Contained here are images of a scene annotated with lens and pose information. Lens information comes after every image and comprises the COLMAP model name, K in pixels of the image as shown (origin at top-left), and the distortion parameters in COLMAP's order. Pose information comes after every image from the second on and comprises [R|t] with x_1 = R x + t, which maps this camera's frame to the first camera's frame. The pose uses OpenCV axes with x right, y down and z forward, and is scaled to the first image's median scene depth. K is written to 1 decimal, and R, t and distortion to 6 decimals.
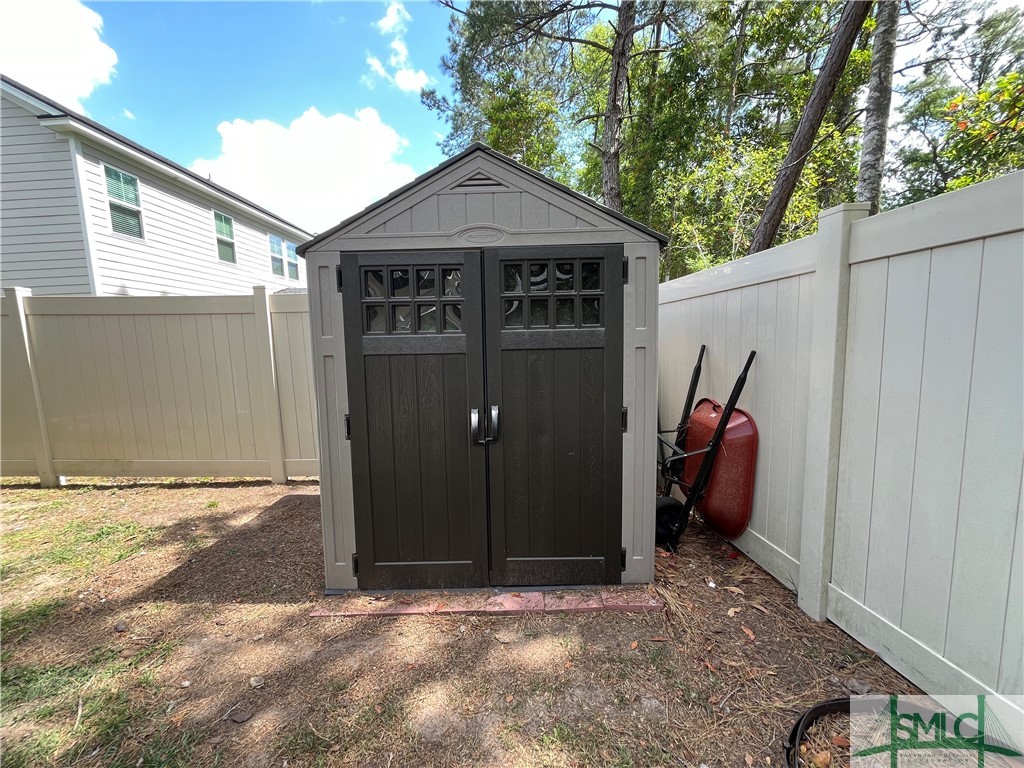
lens RADIAL K [[412.1, 0, 510.3], [0, 412.1, 384.4], [0, 0, 1]] dist [-0.002587, 0.000444]
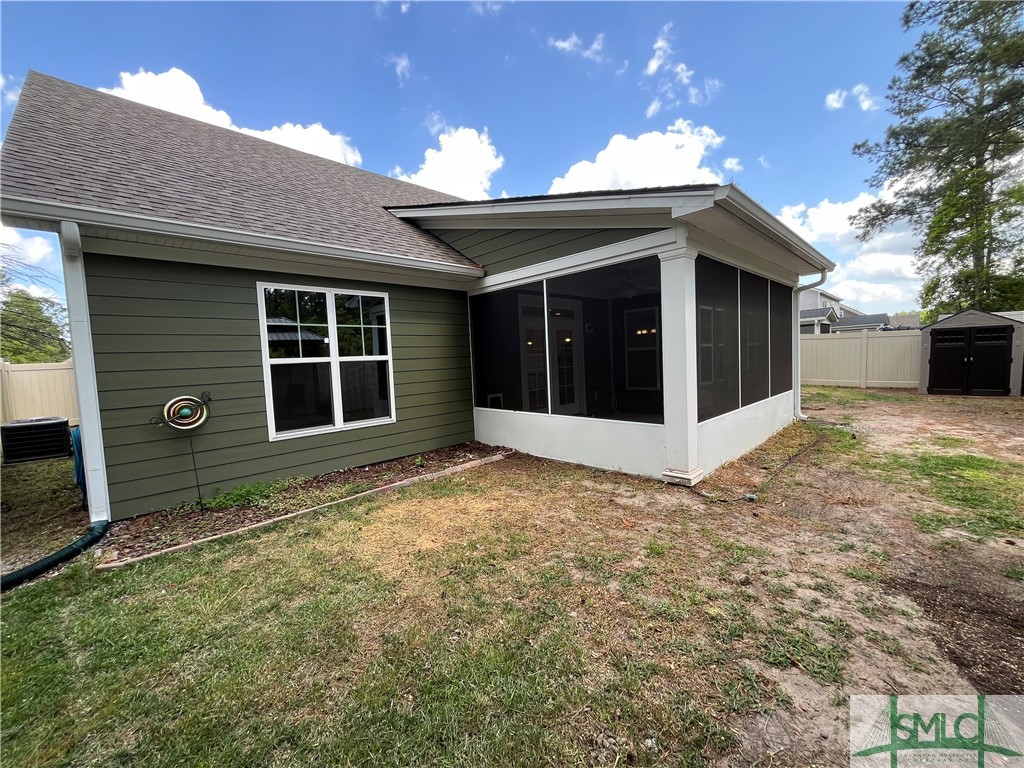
lens RADIAL K [[412.1, 0, 503.3], [0, 412.1, 383.9], [0, 0, 1]] dist [-0.002587, 0.000444]
pose [[0.702501, 0.048478, -0.710030, -0.045481], [-0.063137, 0.997989, 0.005671, 0.067409], [0.708877, 0.040846, 0.704149, -0.628698]]
